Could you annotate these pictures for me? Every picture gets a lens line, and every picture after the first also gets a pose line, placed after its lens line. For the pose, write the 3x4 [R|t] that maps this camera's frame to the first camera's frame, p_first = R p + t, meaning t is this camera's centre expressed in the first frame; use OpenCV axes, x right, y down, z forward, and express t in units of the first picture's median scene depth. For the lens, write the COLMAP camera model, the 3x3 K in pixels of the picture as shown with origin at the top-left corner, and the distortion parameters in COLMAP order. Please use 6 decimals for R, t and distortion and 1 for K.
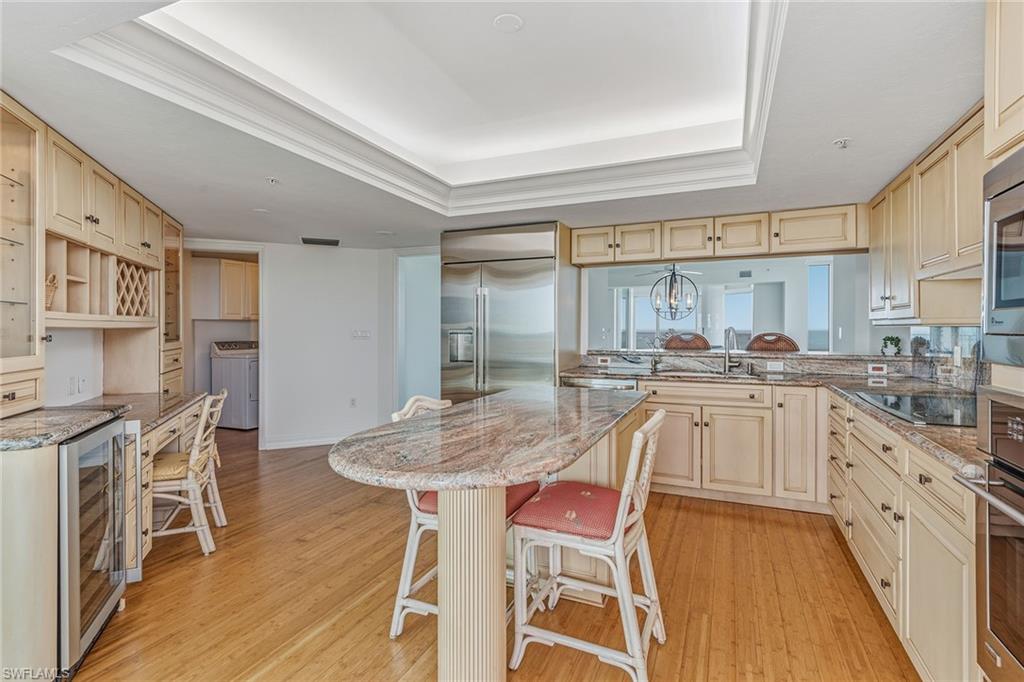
lens RADIAL K [[507.1, 0, 507.3], [0, 507.1, 329.9], [0, 0, 1]] dist [-0.000469, -0.000450]
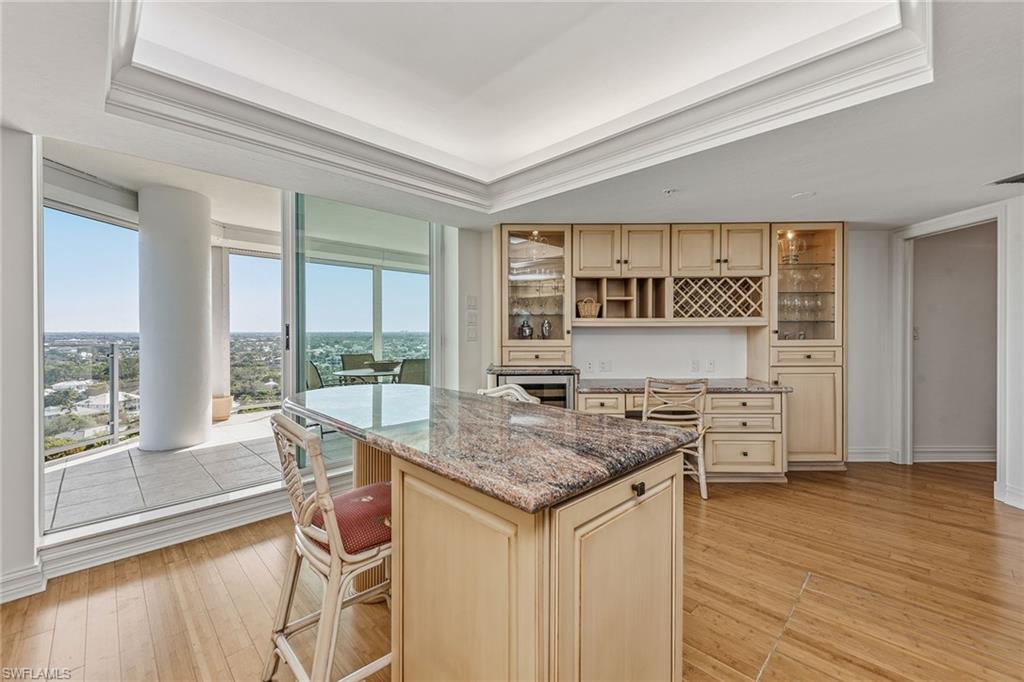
lens RADIAL K [[417.5, 0, 508.5], [0, 417.5, 343.3], [0, 0, 1]] dist [-0.000209, -0.000054]
pose [[-0.367109, 0.027494, -0.929772, 0.419682], [-0.003966, 0.999508, 0.031122, 0.008711], [0.930169, 0.015113, -0.366819, 0.839630]]
